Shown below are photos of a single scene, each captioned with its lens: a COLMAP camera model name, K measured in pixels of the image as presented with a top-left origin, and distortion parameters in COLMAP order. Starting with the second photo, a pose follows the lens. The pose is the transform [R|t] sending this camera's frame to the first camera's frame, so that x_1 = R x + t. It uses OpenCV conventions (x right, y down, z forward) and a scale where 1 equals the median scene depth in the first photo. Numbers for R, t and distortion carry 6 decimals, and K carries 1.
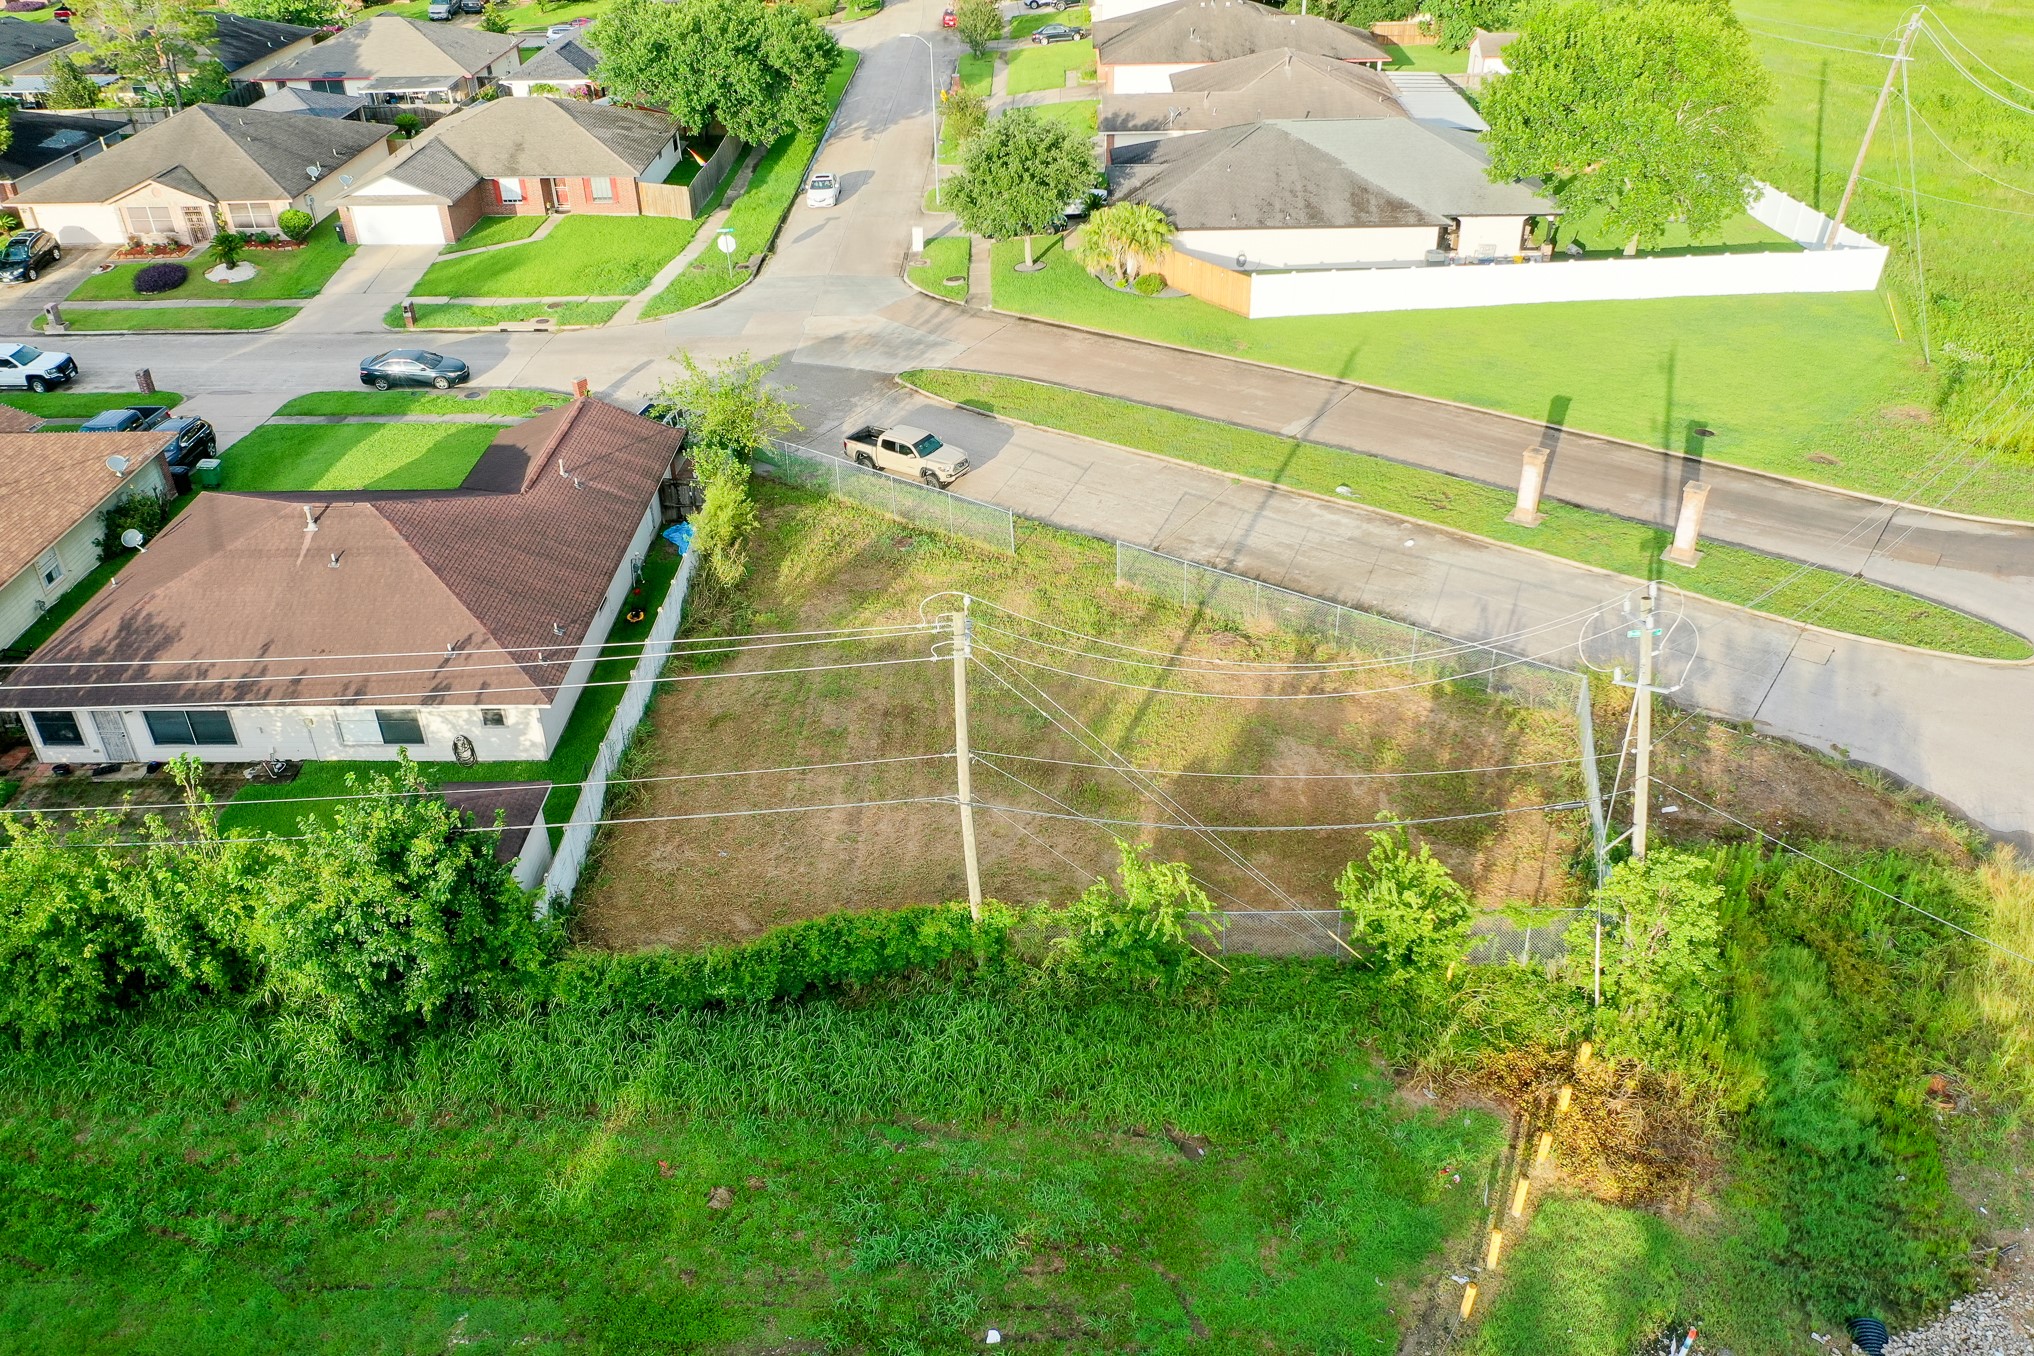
lens RADIAL K [[1603.9, 0, 1014.3], [0, 1603.9, 682.3], [0, 0, 1]] dist [0.010643, 0.001938]
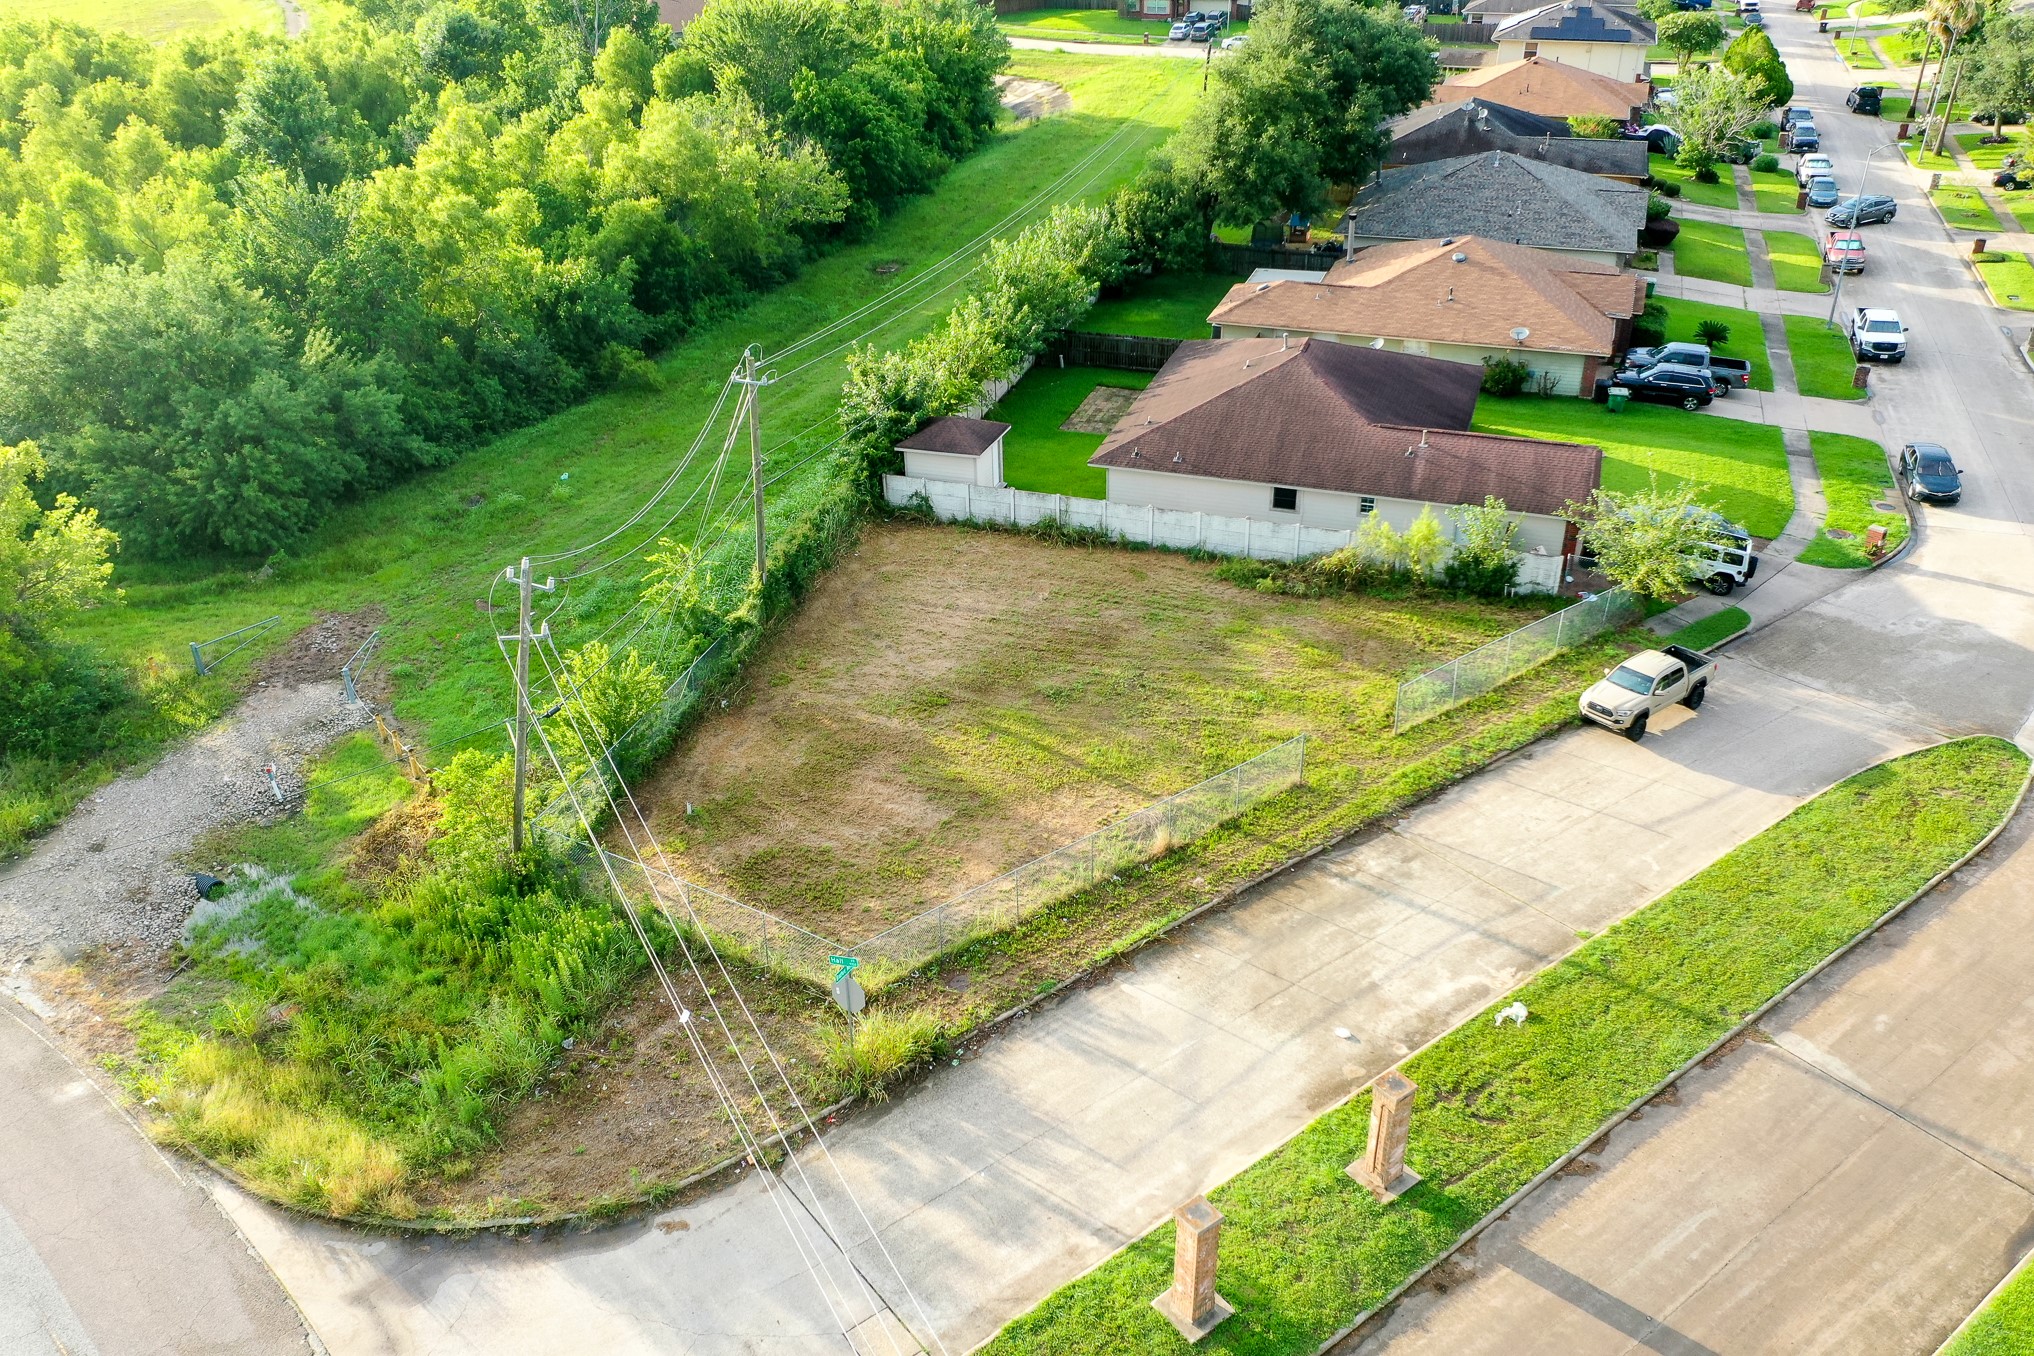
lens RADIAL K [[1603.9, 0, 1014.3], [0, 1603.9, 682.3], [0, 0, 1]] dist [0.010643, 0.001938]
pose [[-0.302252, 0.496868, -0.813490, 0.704599], [-0.489348, 0.651492, 0.579739, -0.467691], [0.818036, 0.573307, 0.046227, 0.710831]]
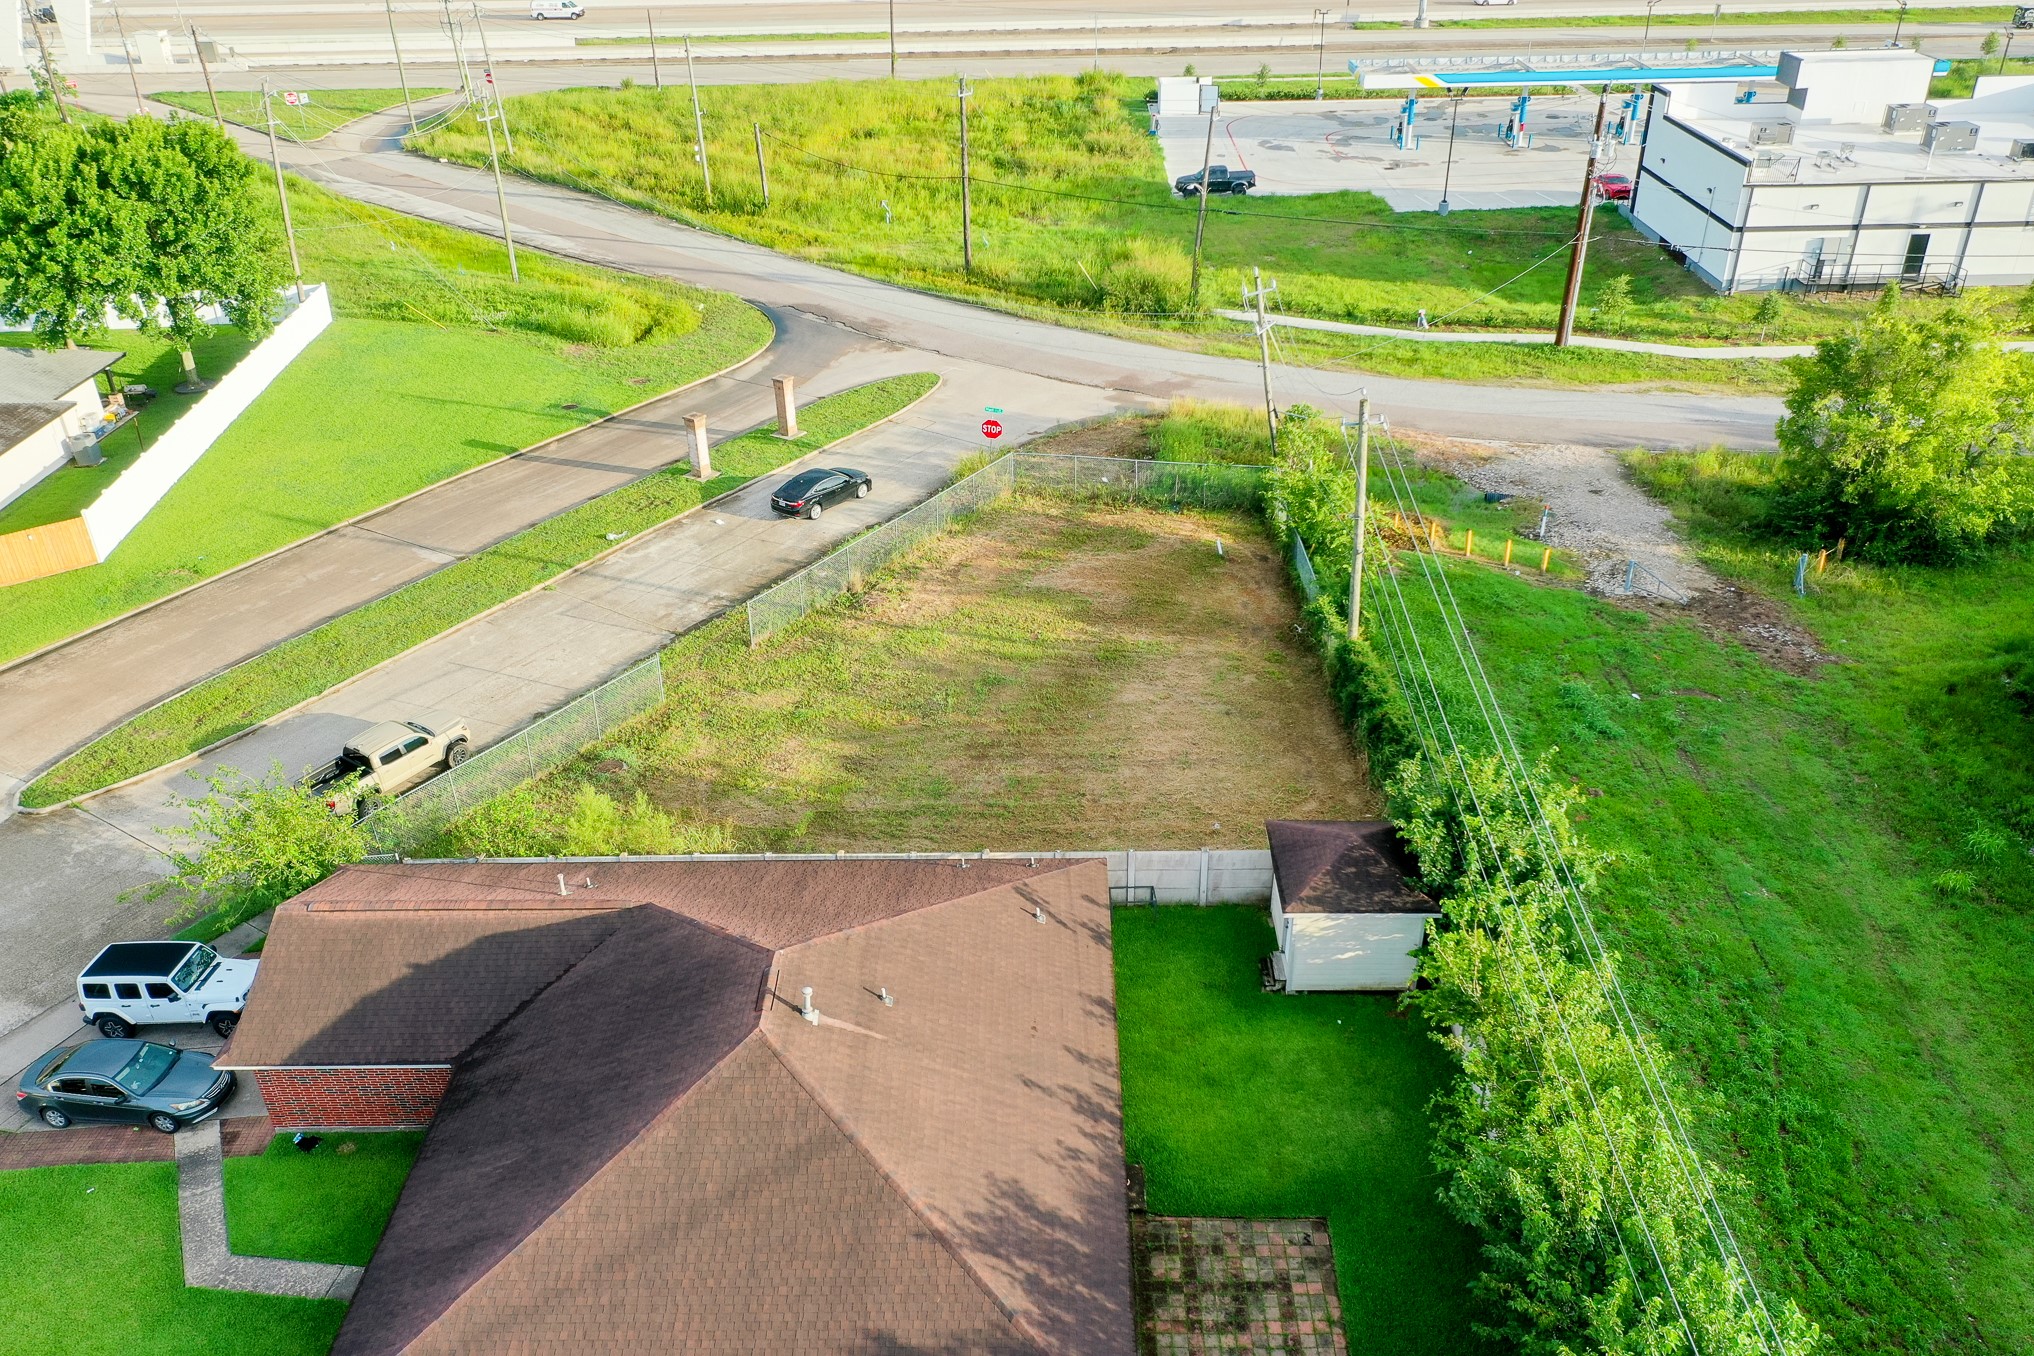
lens RADIAL K [[1603.9, 0, 1014.3], [0, 1603.9, 682.3], [0, 0, 1]] dist [0.010643, 0.001938]
pose [[-0.011003, -0.481022, 0.876639, -0.734163], [0.550060, 0.729217, 0.407034, -0.321778], [-0.835053, 0.486683, 0.256568, 0.547910]]
